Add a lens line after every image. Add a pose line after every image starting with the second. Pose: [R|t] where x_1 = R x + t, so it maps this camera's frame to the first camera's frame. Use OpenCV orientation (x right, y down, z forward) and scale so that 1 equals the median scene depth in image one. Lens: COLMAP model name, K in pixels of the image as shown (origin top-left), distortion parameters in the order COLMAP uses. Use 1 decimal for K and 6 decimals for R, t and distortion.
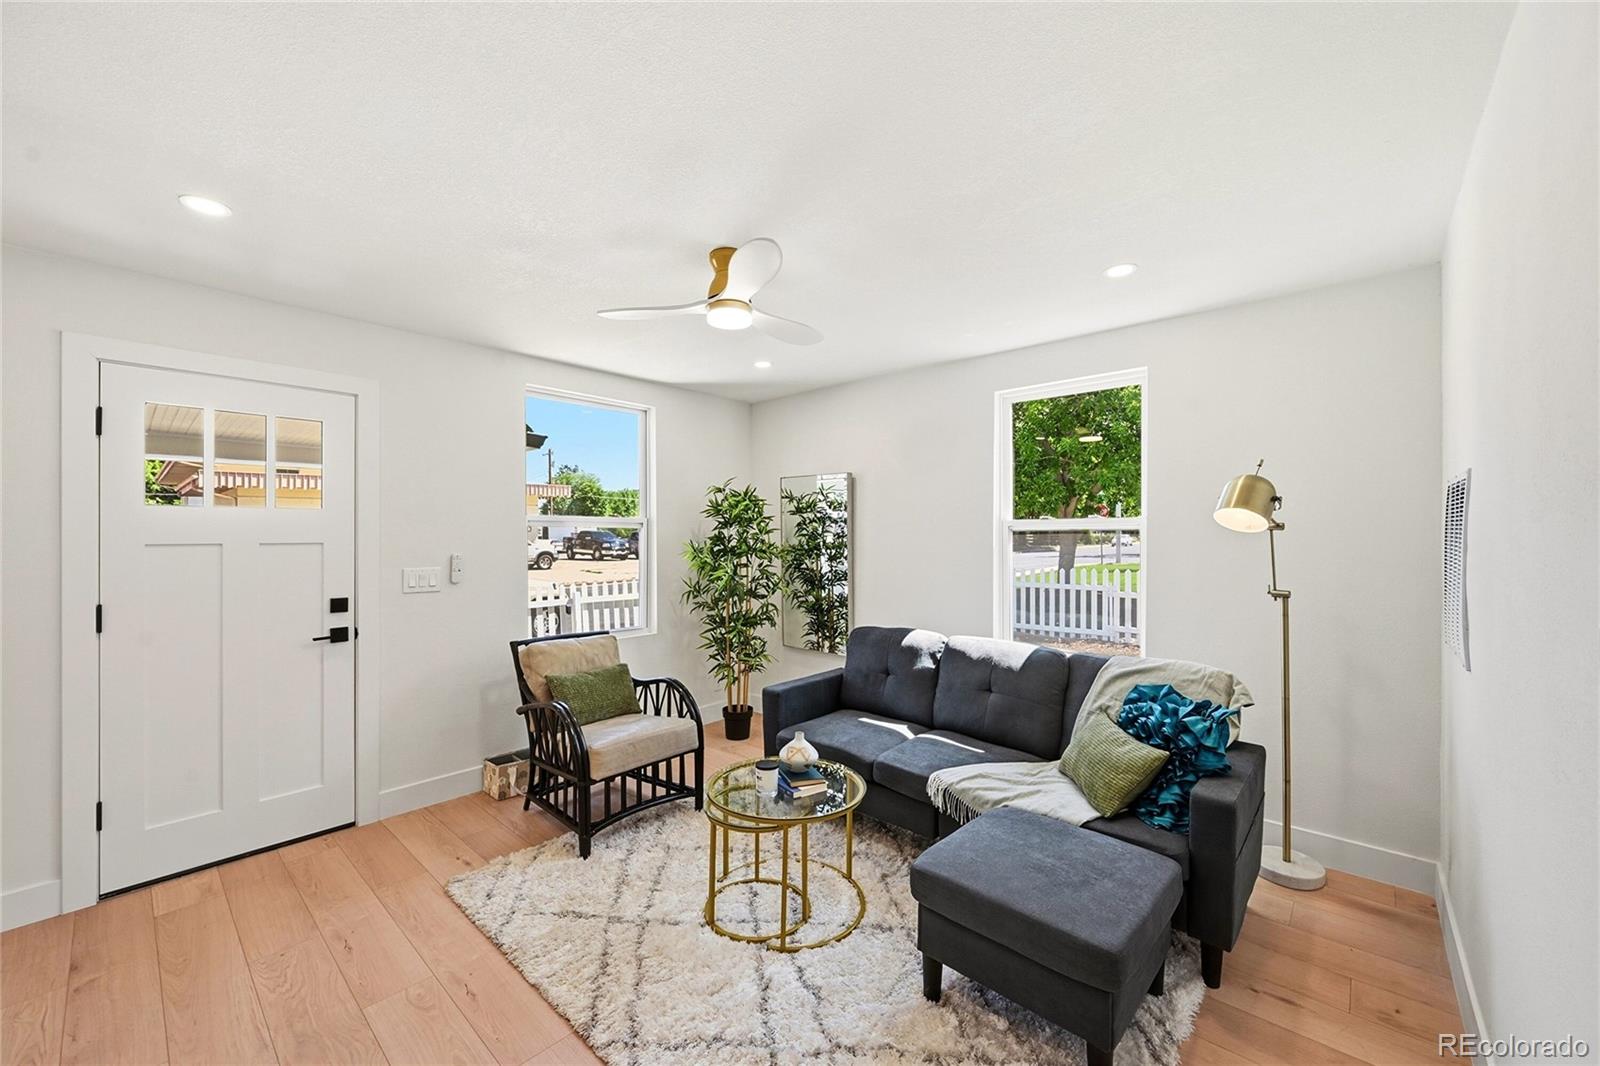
lens RADIAL K [[631.8, 0, 806.8], [0, 631.8, 534.1], [0, 0, 1]] dist [-0.002407, -0.000460]
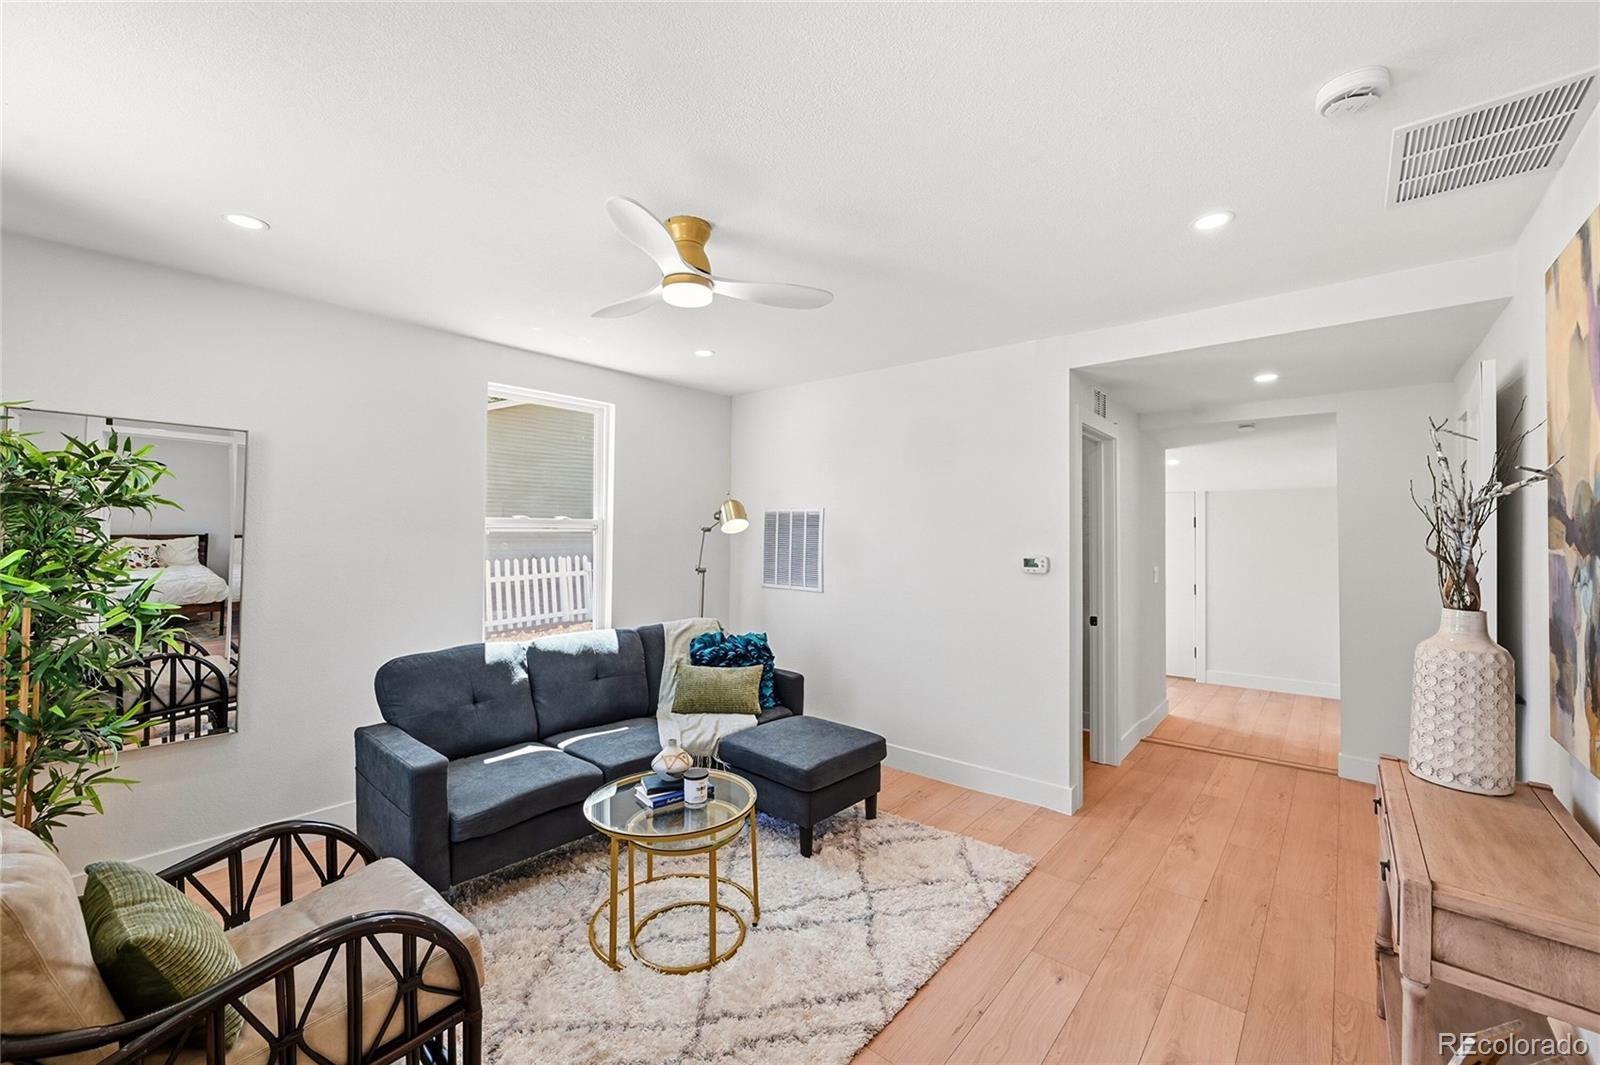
lens RADIAL K [[631.8, 0, 806.8], [0, 631.8, 533.4], [0, 0, 1]] dist [-0.002407, -0.000460]
pose [[-0.025425, 0.002587, 0.999673, -0.799034], [-0.003587, 0.999990, -0.002679, 0.002191], [-0.999670, -0.003654, -0.025415, 0.669395]]
